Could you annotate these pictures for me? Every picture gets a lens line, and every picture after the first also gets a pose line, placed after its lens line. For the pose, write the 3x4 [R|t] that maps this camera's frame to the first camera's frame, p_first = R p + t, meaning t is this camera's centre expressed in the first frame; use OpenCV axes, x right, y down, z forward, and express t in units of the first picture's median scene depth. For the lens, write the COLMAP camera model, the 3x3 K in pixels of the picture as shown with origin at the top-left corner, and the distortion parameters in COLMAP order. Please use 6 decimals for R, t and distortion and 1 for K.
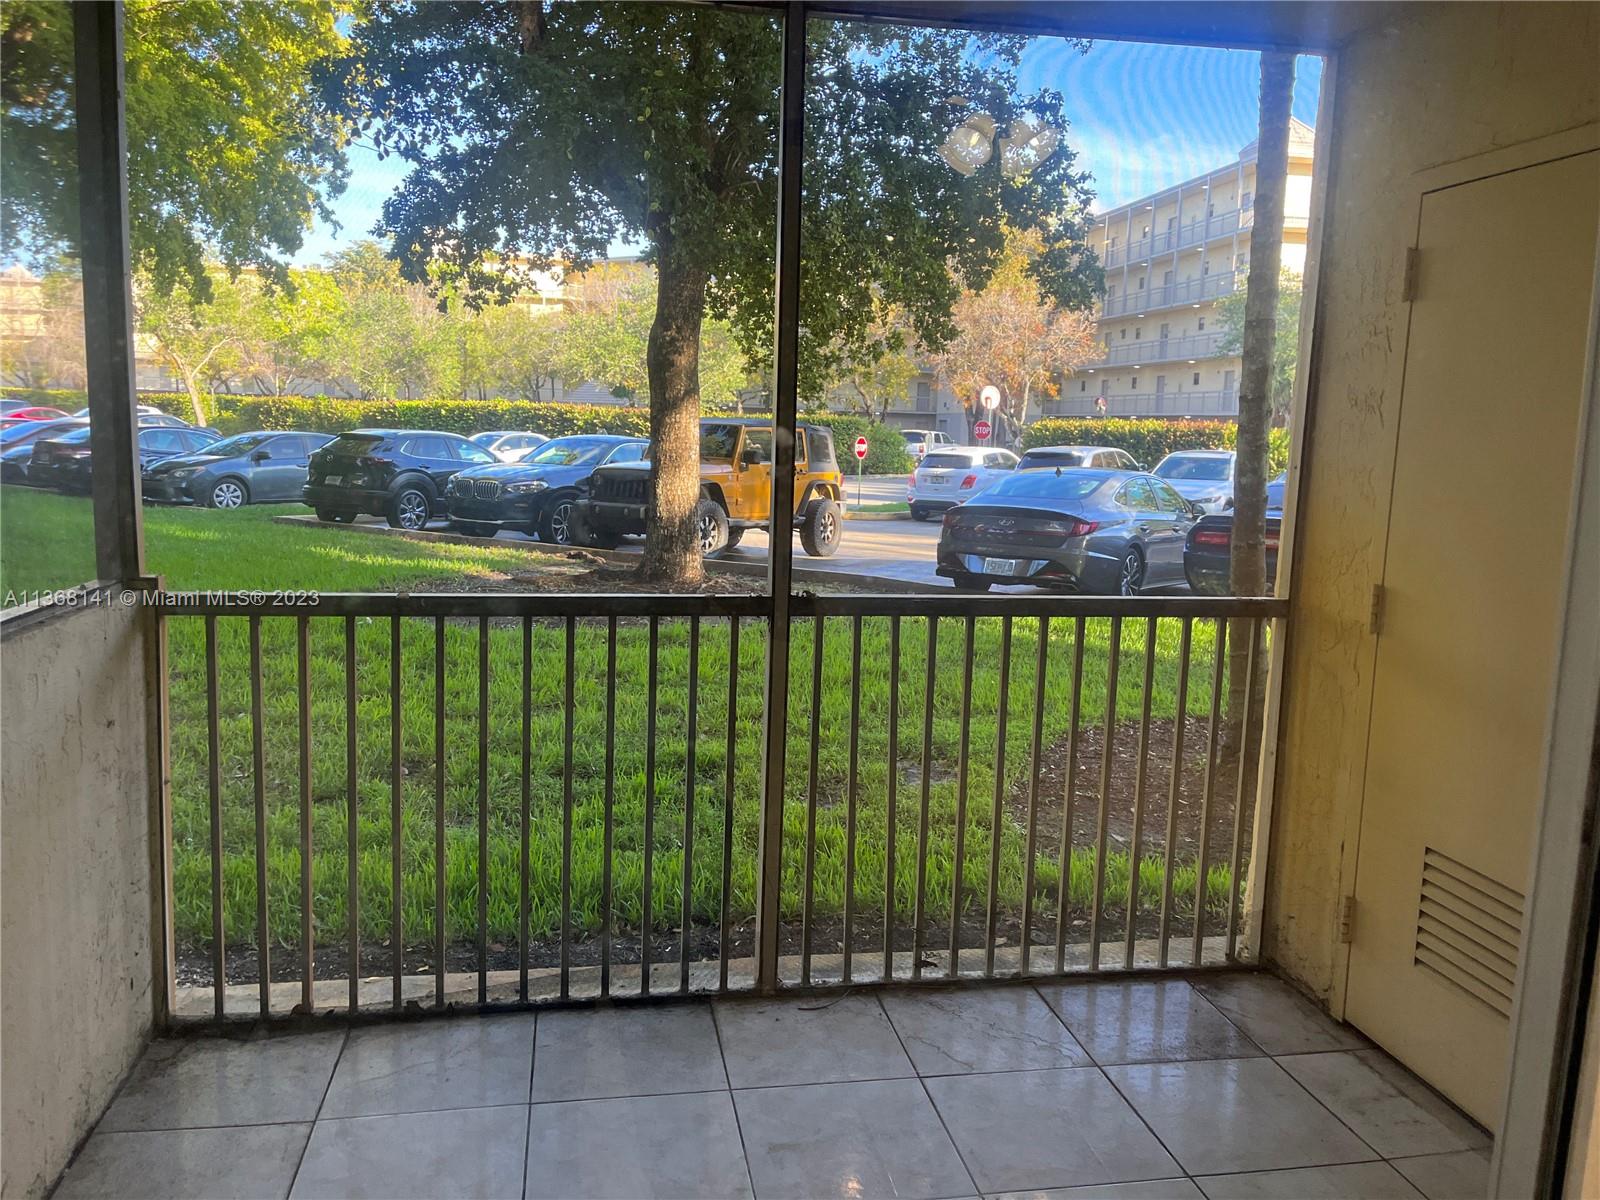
lens RADIAL K [[1210.2, 0, 821.8], [0, 1210.2, 605.4], [0, 0, 1]] dist [0.029117, -0.006770]
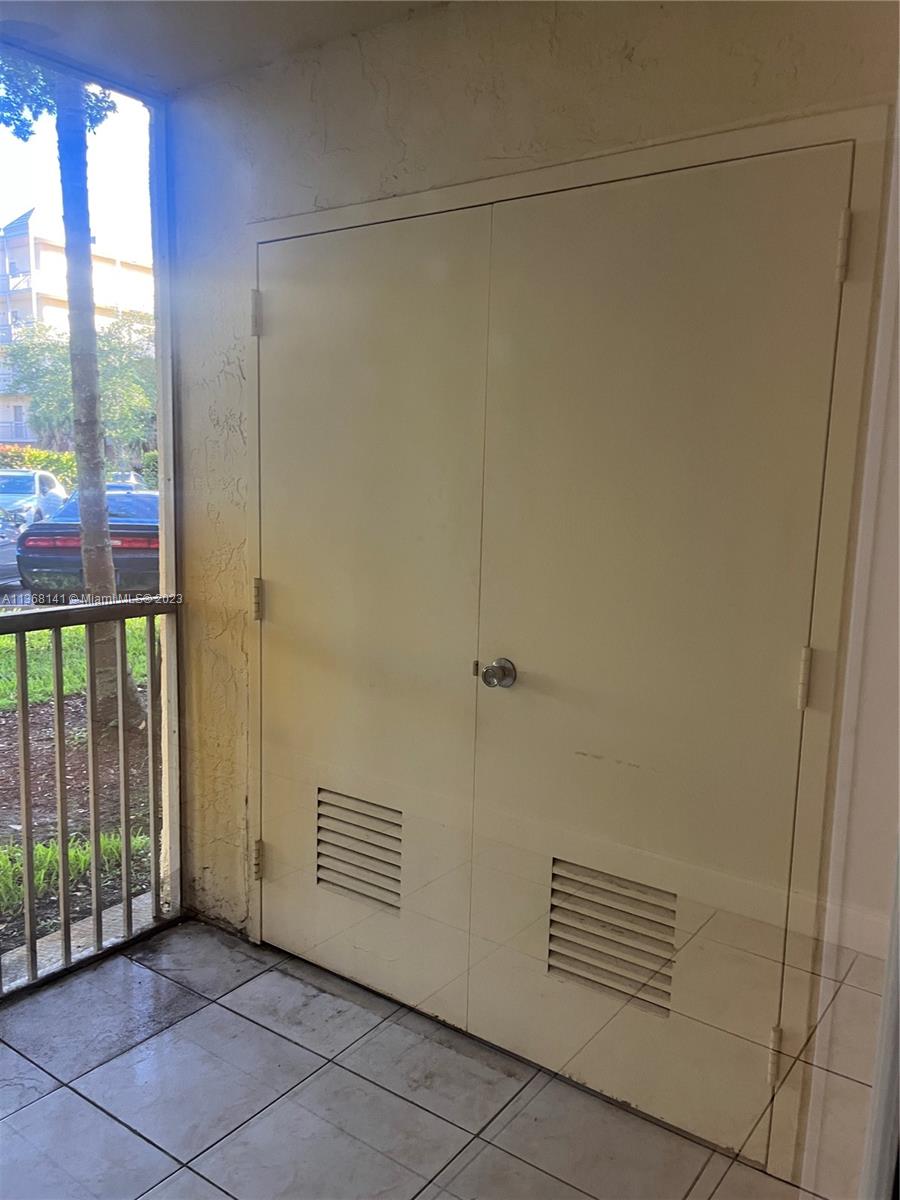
lens RADIAL K [[907.7, 0, 443.7], [0, 907.7, 606.6], [0, 0, 1]] dist [0.029117, -0.006770]
pose [[0.729679, -0.112293, 0.674506, -0.007431], [0.097499, 0.993431, 0.059914, -0.021831], [-0.676803, 0.022045, 0.735834, 0.204859]]
